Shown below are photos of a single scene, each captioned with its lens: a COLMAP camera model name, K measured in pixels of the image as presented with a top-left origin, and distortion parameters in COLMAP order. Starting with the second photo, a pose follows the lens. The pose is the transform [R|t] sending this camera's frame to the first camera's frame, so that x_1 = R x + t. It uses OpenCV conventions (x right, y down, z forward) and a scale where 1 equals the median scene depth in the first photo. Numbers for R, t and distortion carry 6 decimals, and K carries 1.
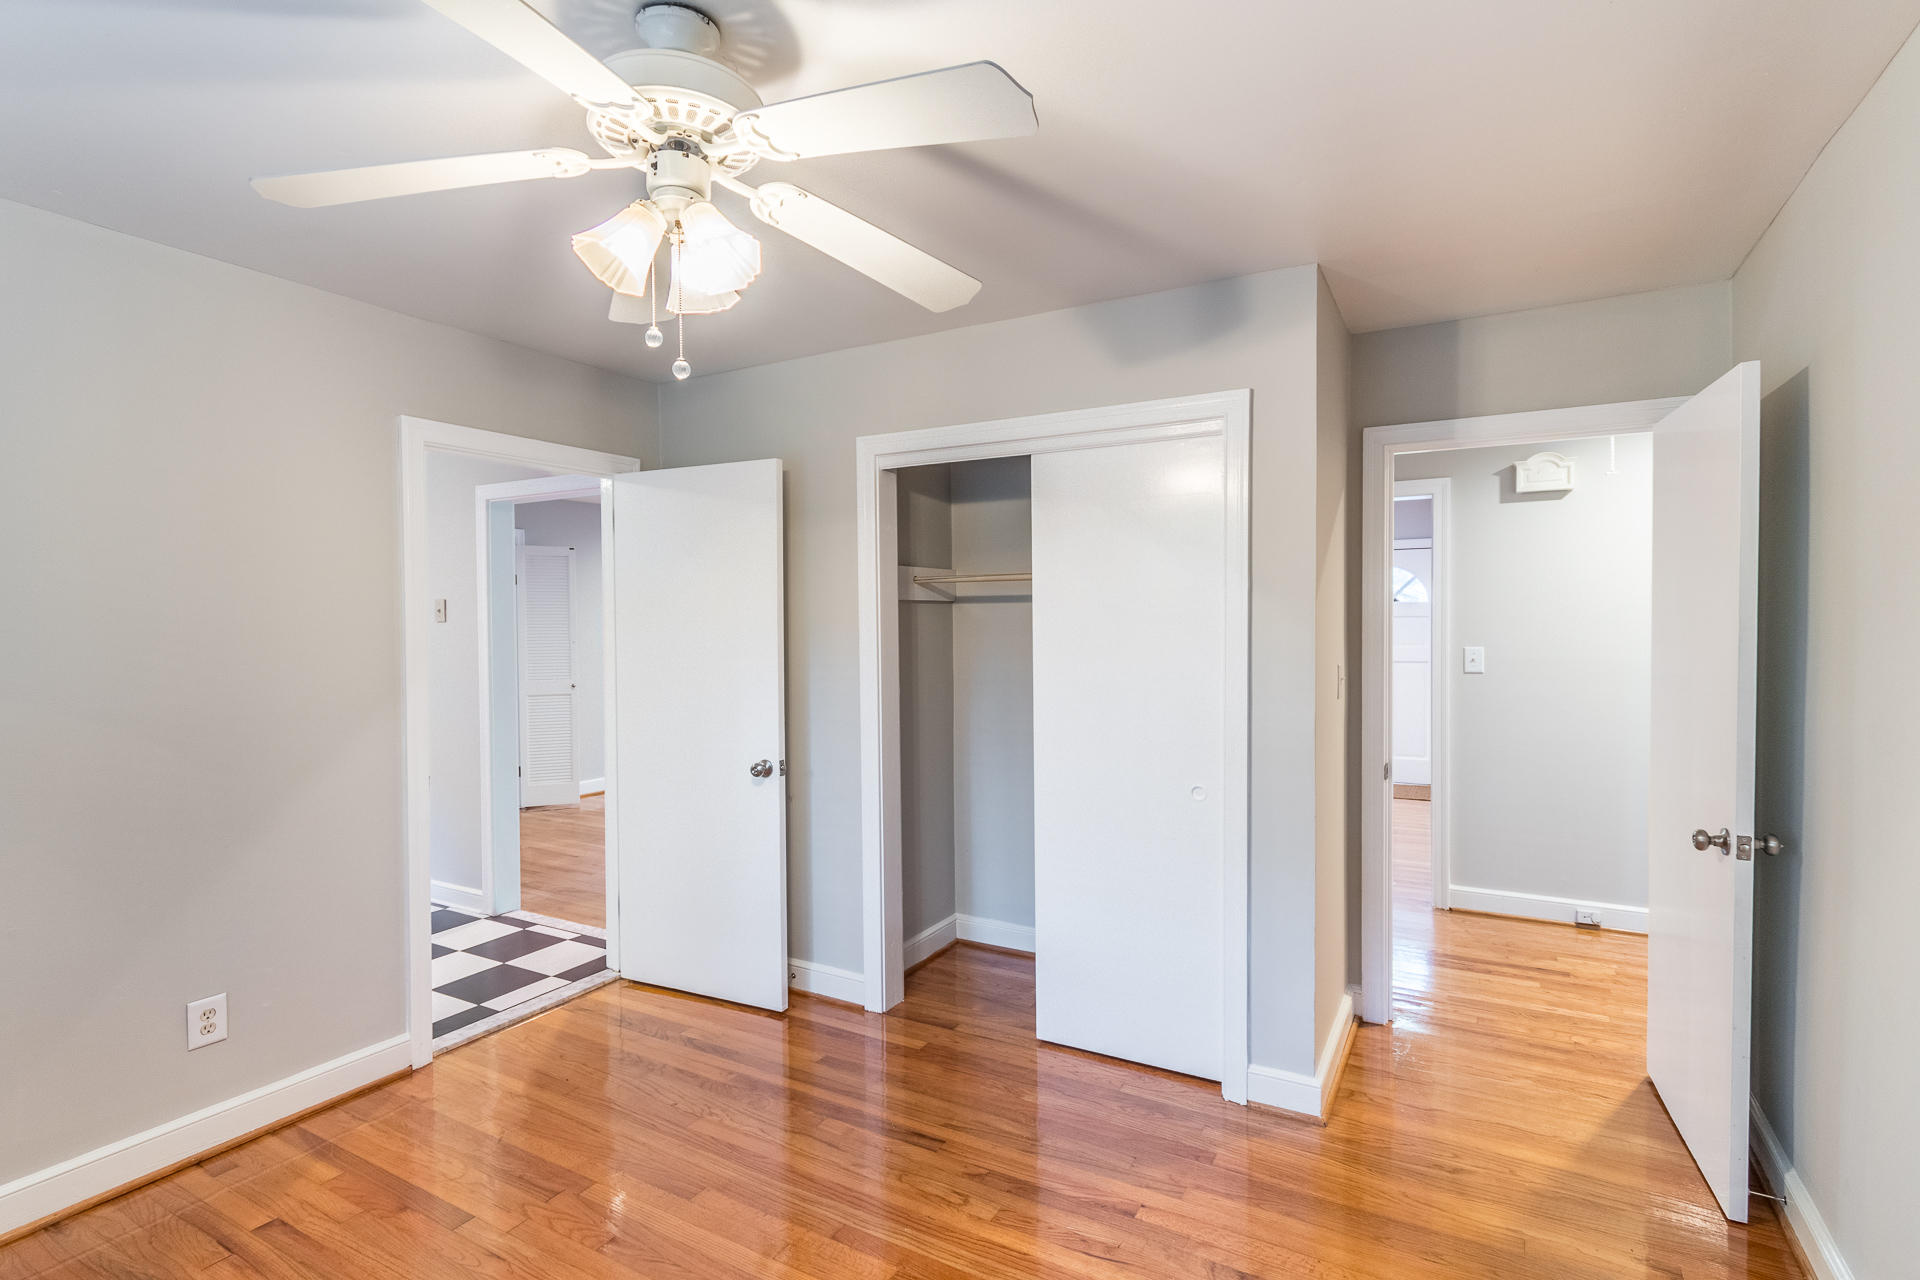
lens RADIAL K [[900.1, 0, 959.0], [0, 900.1, 651.3], [0, 0, 1]] dist [-0.000767, 0.000528]
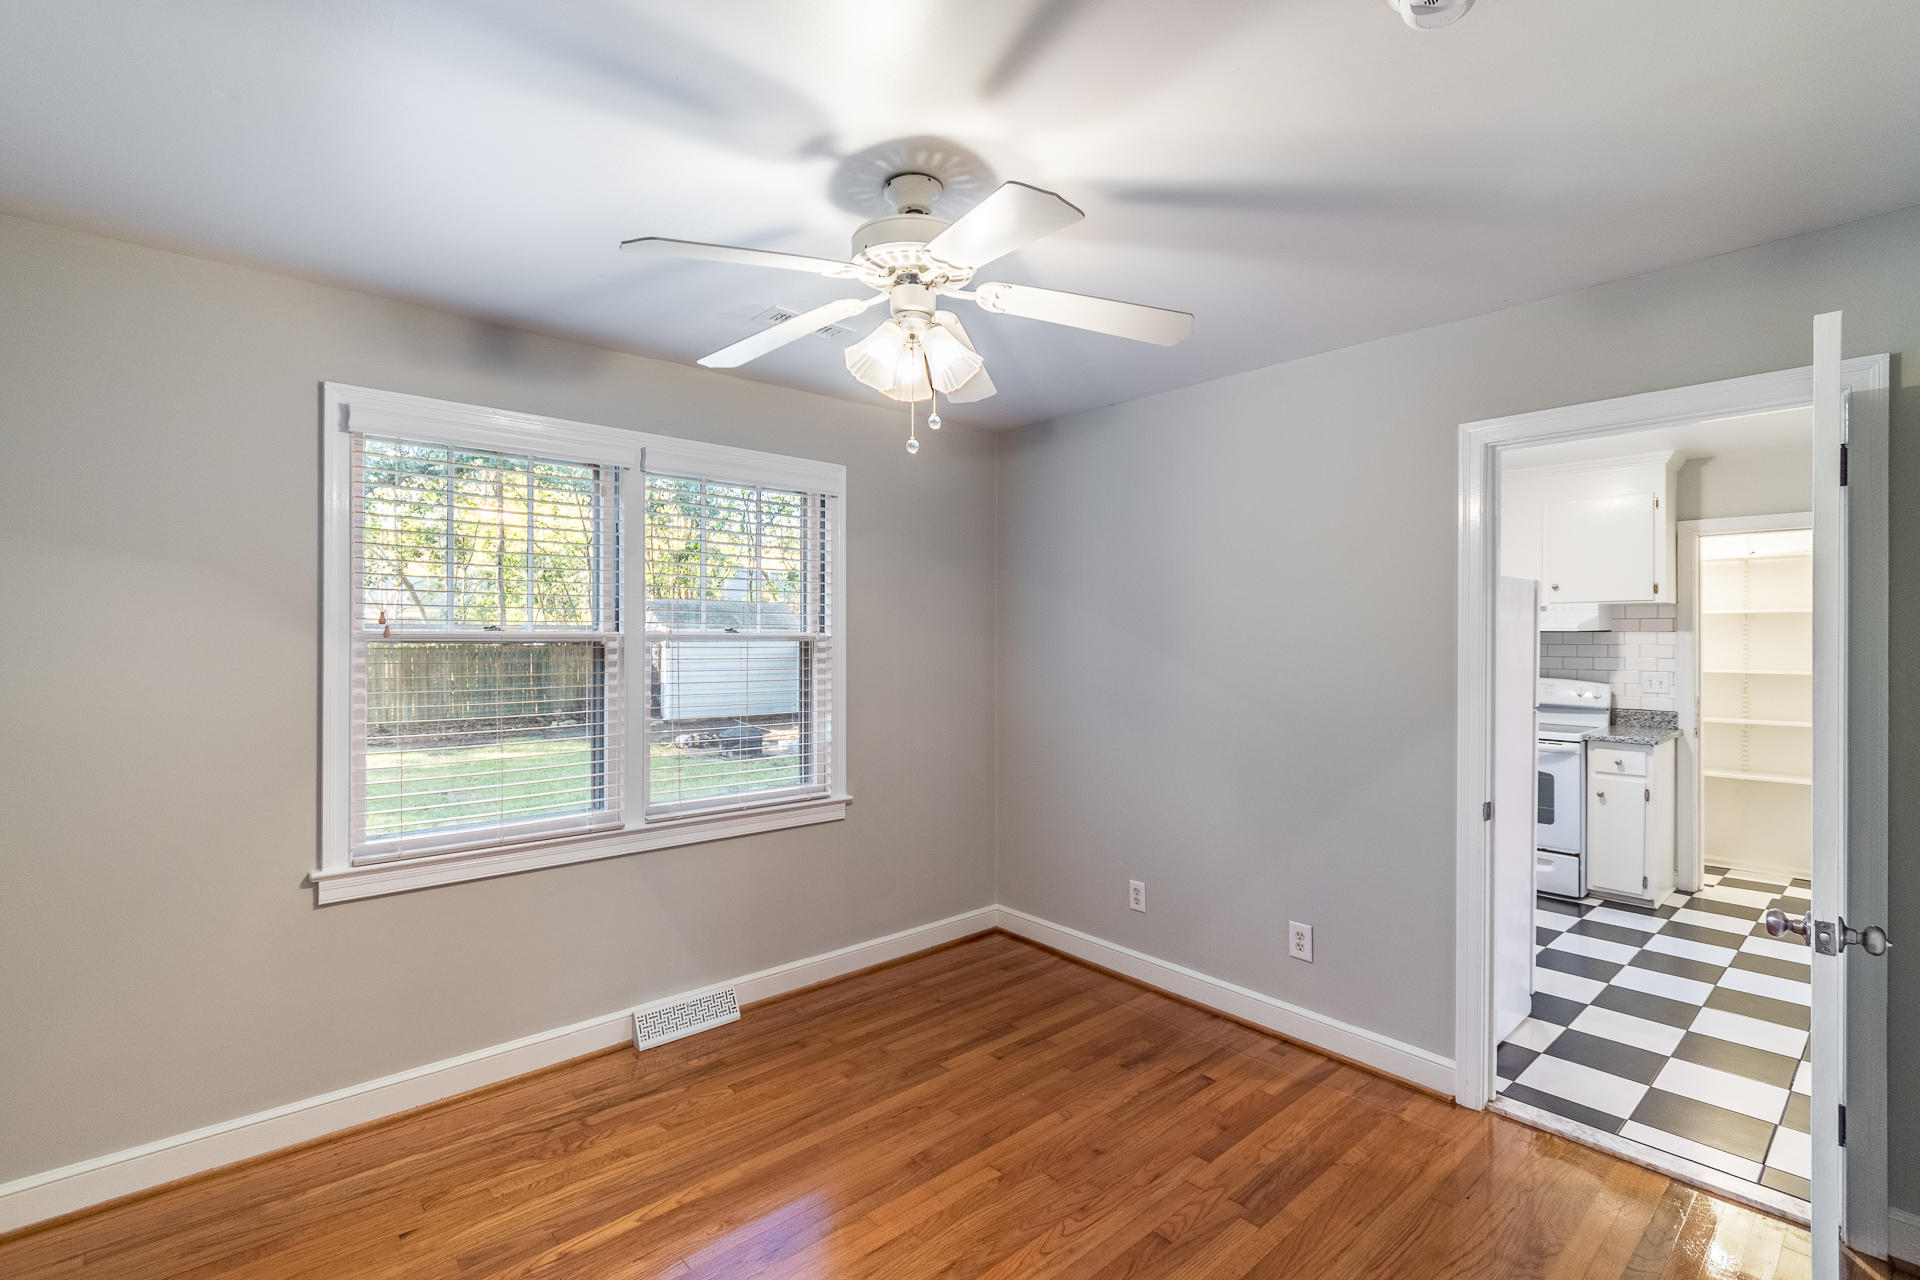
lens RADIAL K [[883.0, 0, 962.5], [0, 883.0, 635.3], [0, 0, 1]] dist [-0.002437, -0.000176]
pose [[-0.323146, -0.001336, -0.946348, 0.555983], [-0.037546, 0.999230, 0.011409, -0.034026], [0.945604, 0.039218, -0.322947, 0.939732]]
